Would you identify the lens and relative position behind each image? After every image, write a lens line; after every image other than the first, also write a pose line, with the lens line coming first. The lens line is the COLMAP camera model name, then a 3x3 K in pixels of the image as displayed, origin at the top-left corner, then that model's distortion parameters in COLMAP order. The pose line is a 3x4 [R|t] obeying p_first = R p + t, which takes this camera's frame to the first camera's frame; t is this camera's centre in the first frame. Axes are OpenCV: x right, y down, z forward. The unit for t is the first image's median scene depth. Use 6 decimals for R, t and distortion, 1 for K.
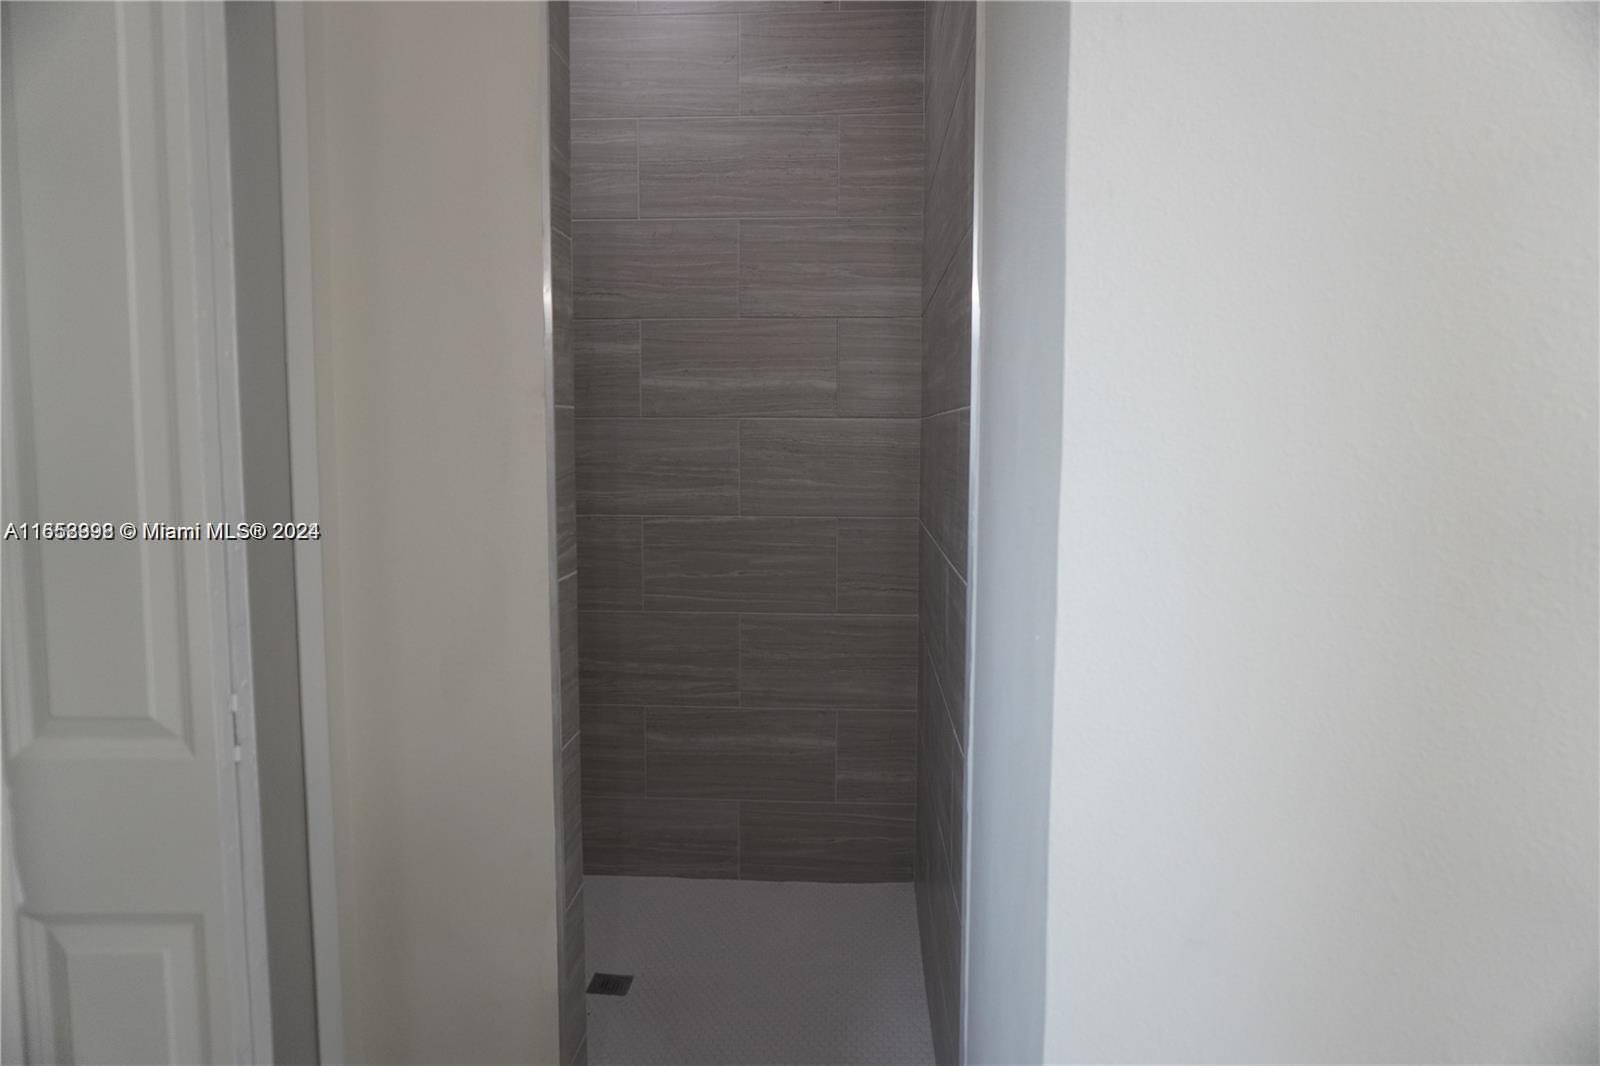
lens RADIAL K [[1067.8, 0, 802.5], [0, 1067.8, 532.8], [0, 0, 1]] dist [-0.034140, -0.000353]
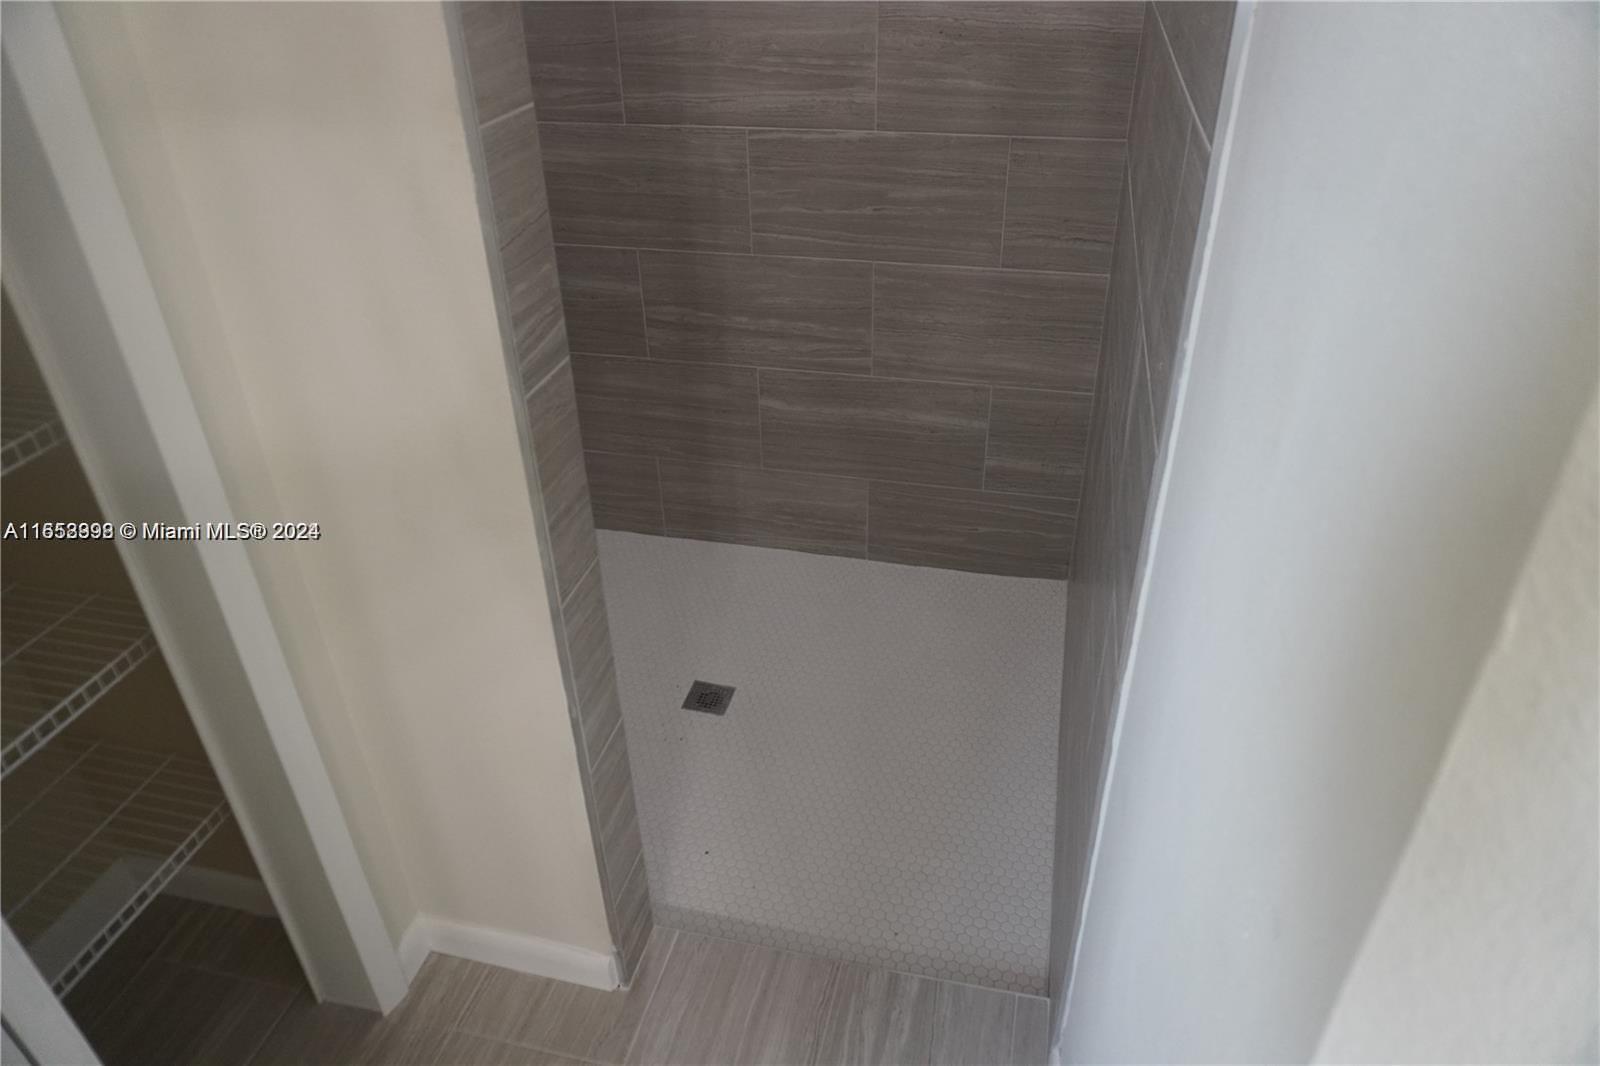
lens RADIAL K [[1067.8, 0, 797.4], [0, 1067.8, 533.3], [0, 0, 1]] dist [-0.034140, -0.000353]
pose [[0.982884, 0.077354, -0.167198, 0.031548], [0.007068, 0.891074, 0.453804, -0.100360], [0.184089, -0.447218, 0.875275, 0.225316]]
